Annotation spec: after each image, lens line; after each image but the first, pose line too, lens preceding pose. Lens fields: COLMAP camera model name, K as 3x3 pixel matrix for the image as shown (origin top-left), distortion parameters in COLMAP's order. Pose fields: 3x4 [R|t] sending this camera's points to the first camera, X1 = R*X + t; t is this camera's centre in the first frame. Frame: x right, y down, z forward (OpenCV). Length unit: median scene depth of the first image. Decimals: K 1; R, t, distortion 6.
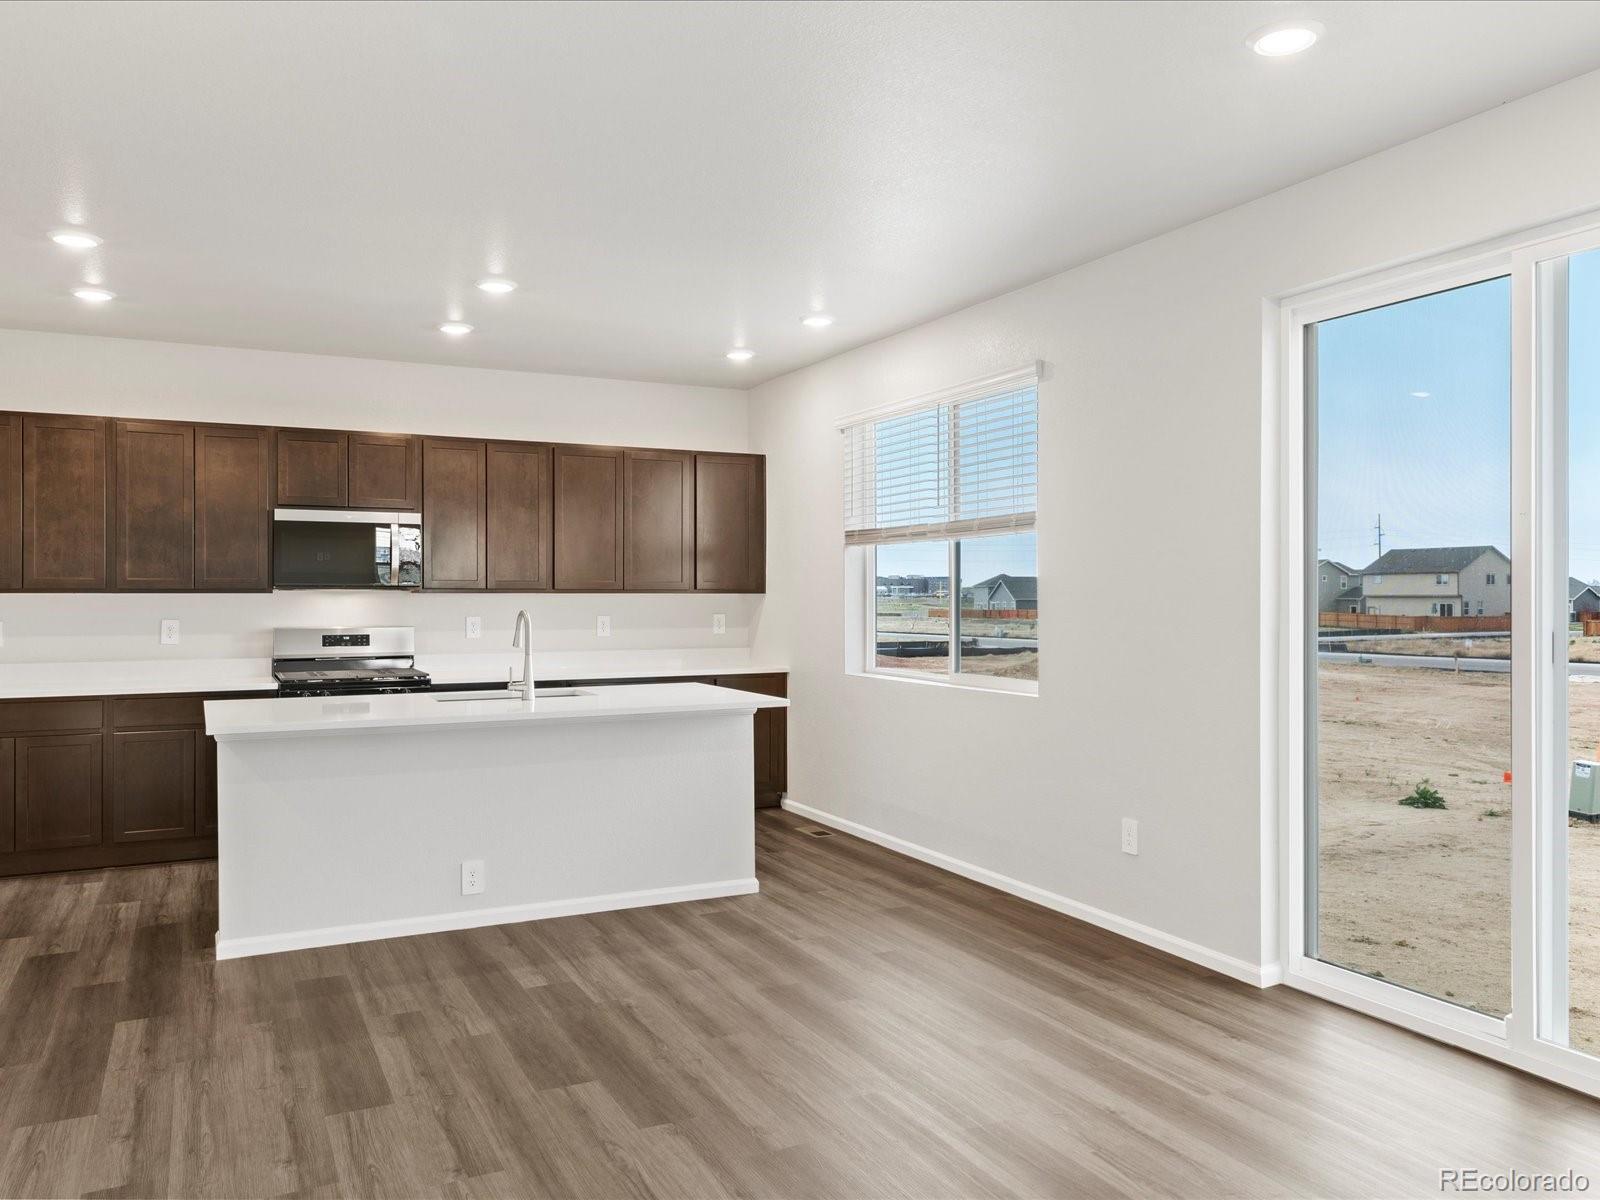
lens RADIAL K [[1195.2, 0, 809.8], [0, 1195.2, 597.9], [0, 0, 1]] dist [0.004538, -0.002740]
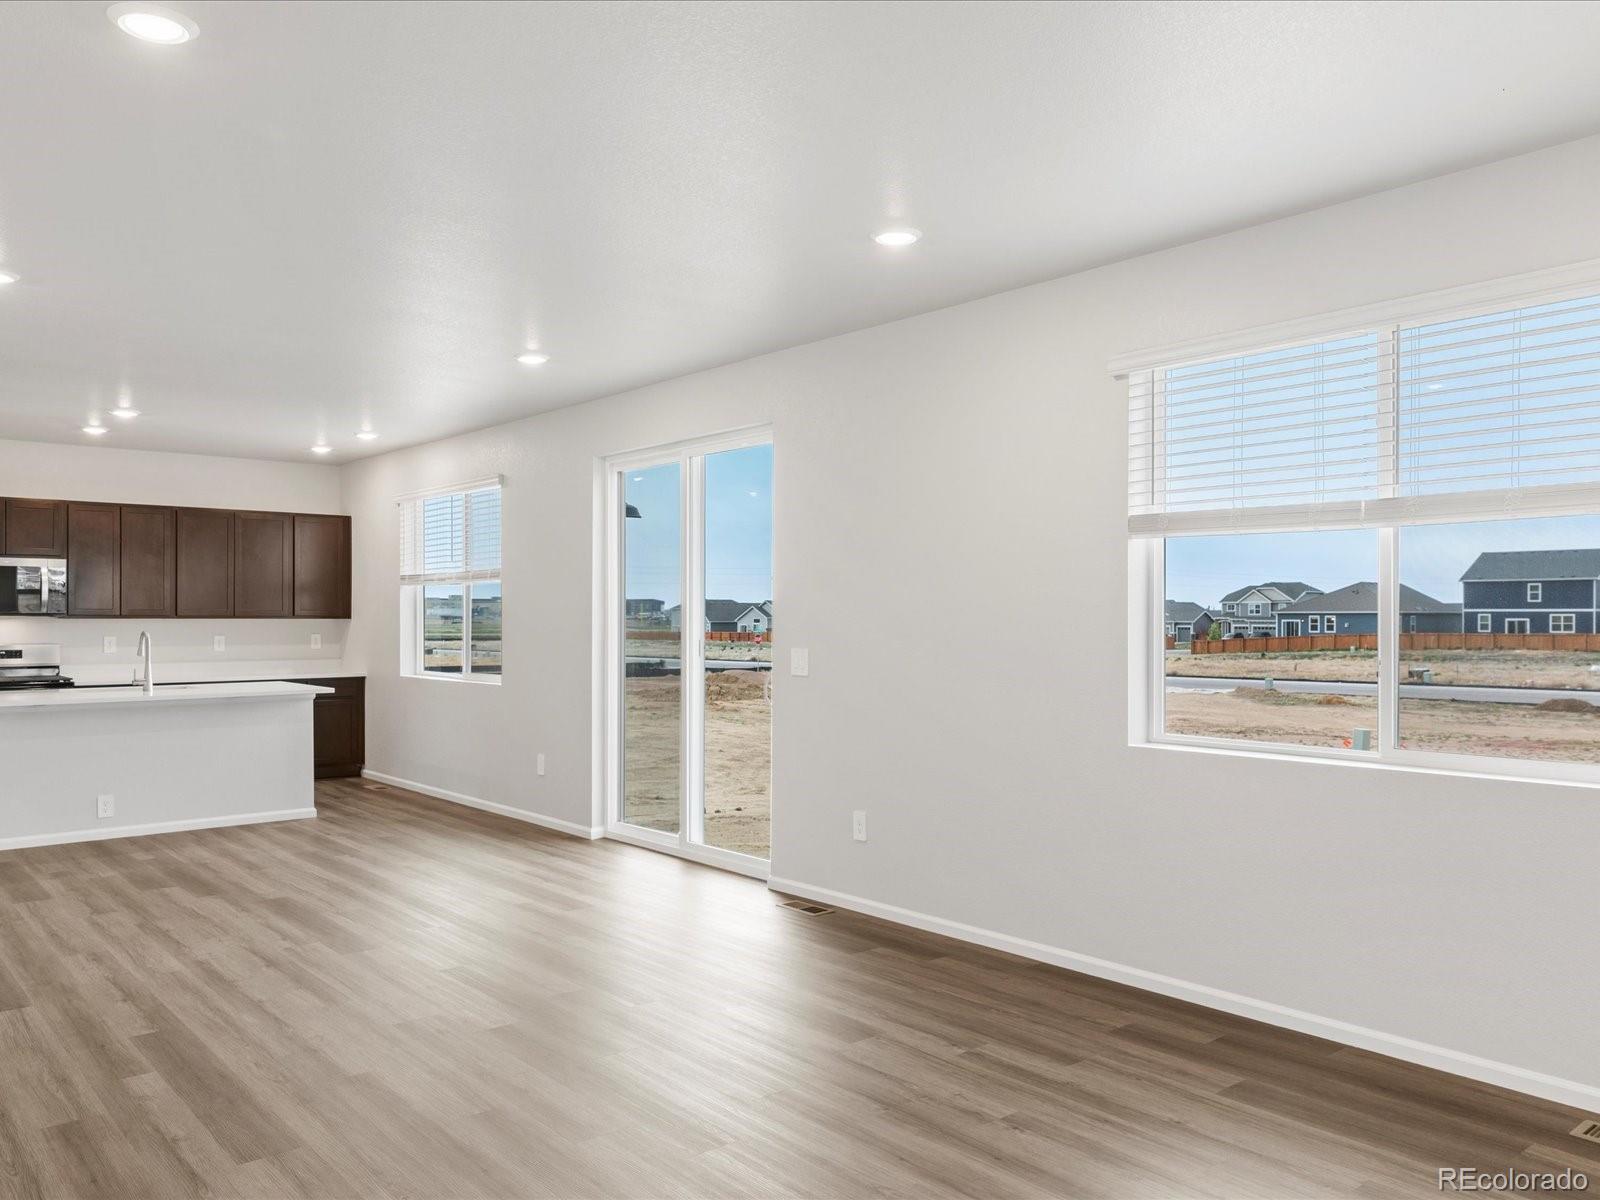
lens RADIAL K [[1196.5, 0, 806.2], [0, 1196.5, 616.5], [0, 0, 1]] dist [0.001330, -0.000195]
pose [[0.970033, 0.001317, 0.242968, 0.182497], [-0.000527, 0.999994, -0.003317, -0.002840], [-0.242971, 0.003089, 0.970029, -0.596904]]
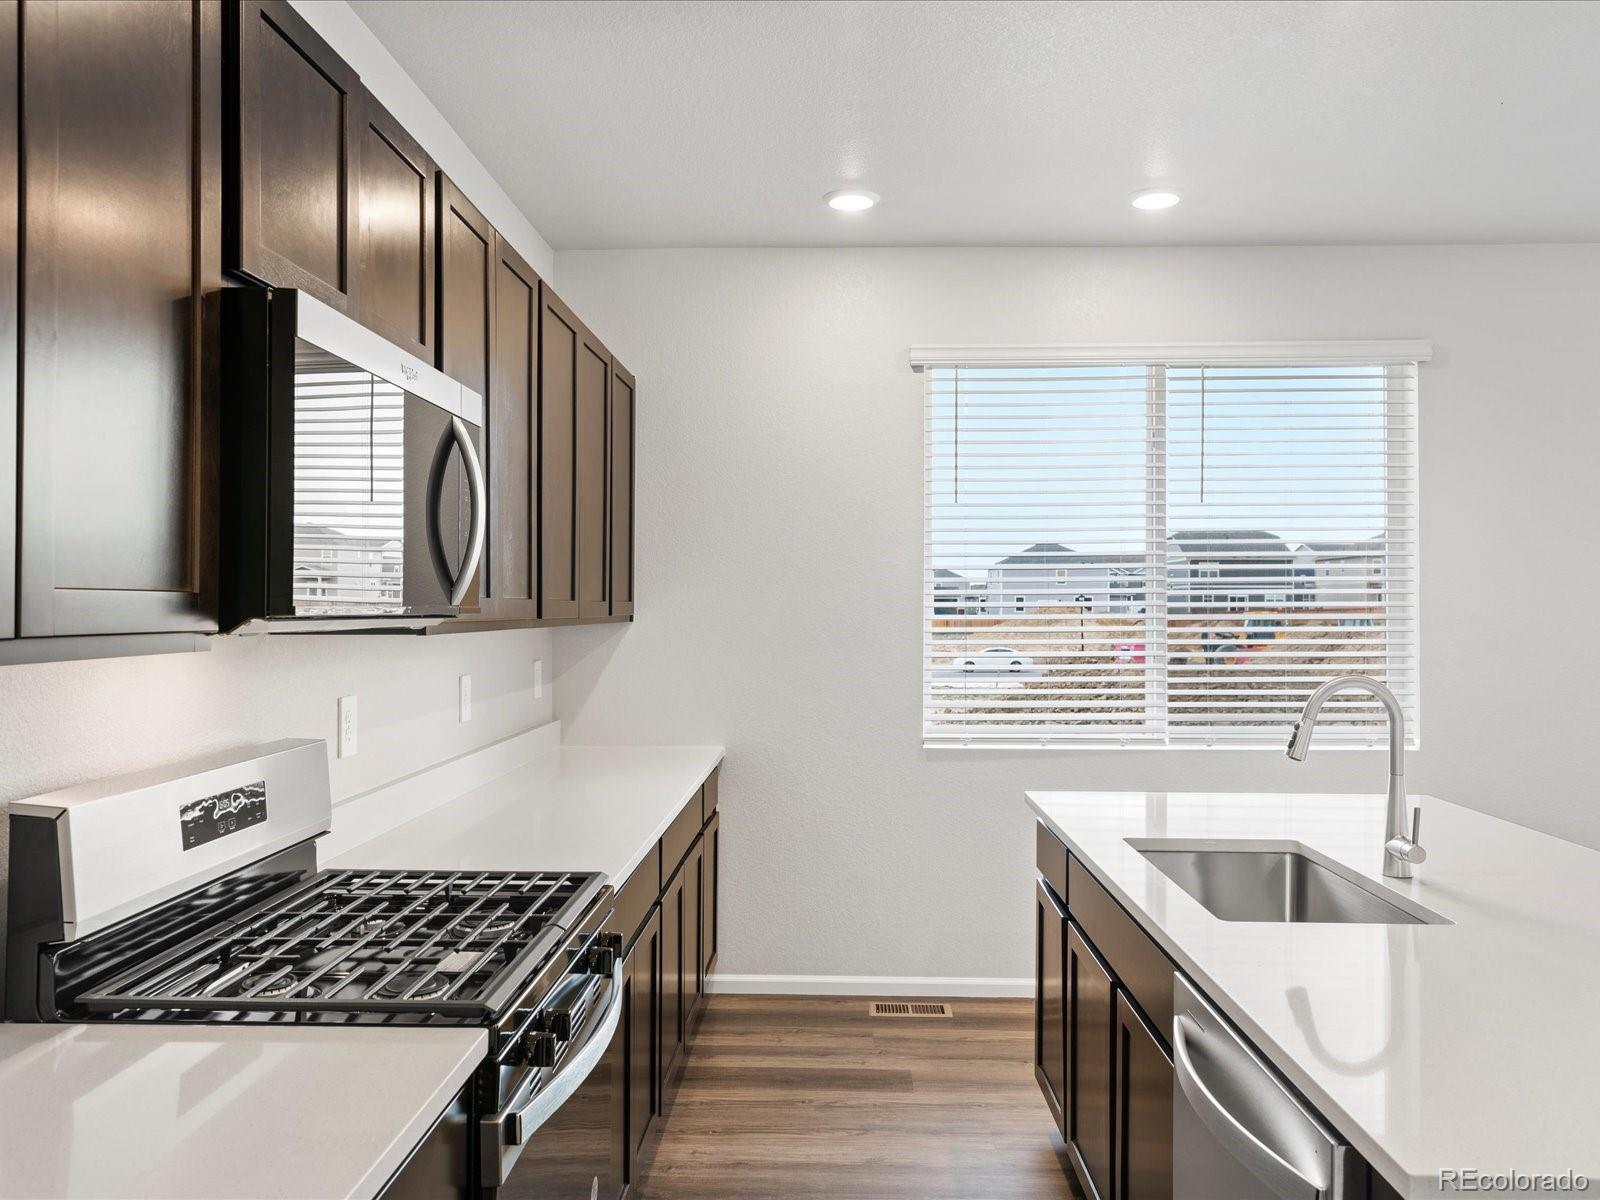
lens RADIAL K [[1195.2, 0, 809.8], [0, 1195.2, 597.9], [0, 0, 1]] dist [0.004538, -0.002740]
pose [[0.478816, 0.006745, 0.877889, -0.676374], [0.001748, 0.999961, -0.008636, -0.013659], [-0.877913, 0.005670, 0.478786, 0.897347]]
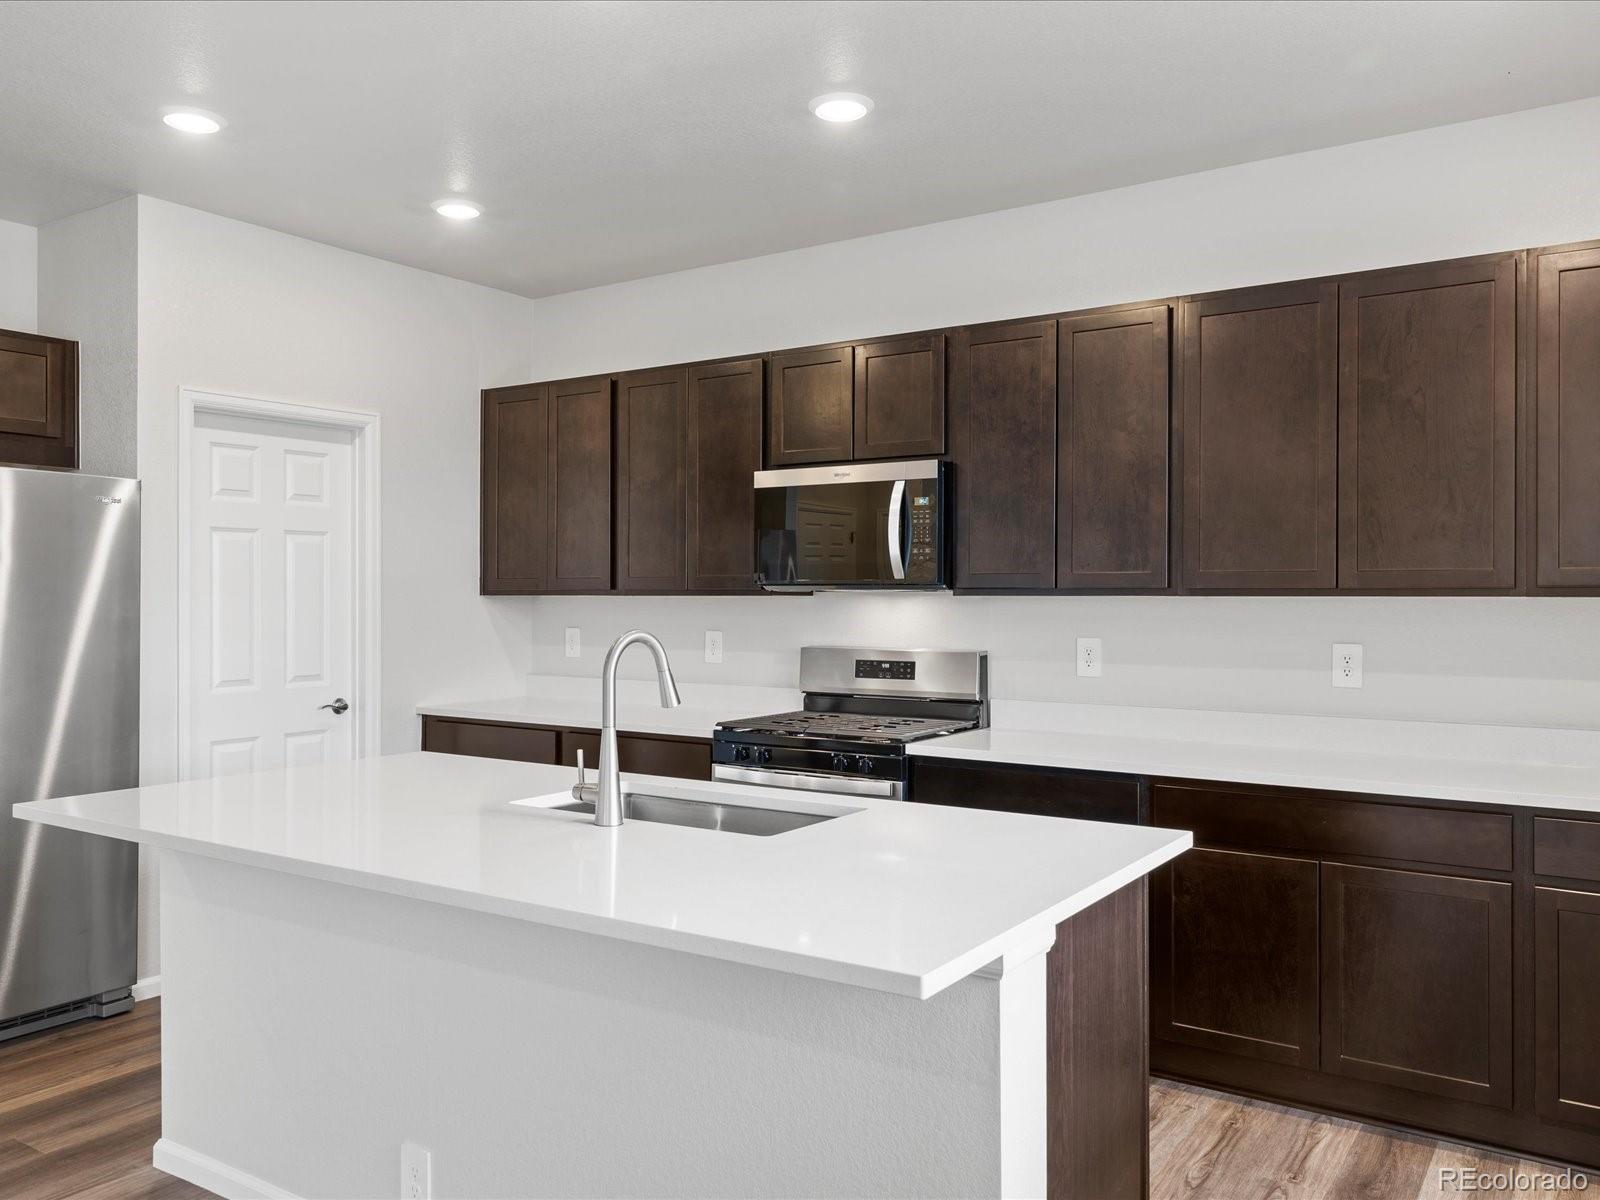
lens RADIAL K [[1233.3, 0, 811.9], [0, 1233.3, 600.1], [0, 0, 1]] dist [0.007769, 0.002748]
pose [[0.495773, 0.002268, -0.868449, 0.198770], [-0.005191, 0.999986, -0.000352, -0.001472], [0.868436, 0.004683, 0.495779, 0.764513]]
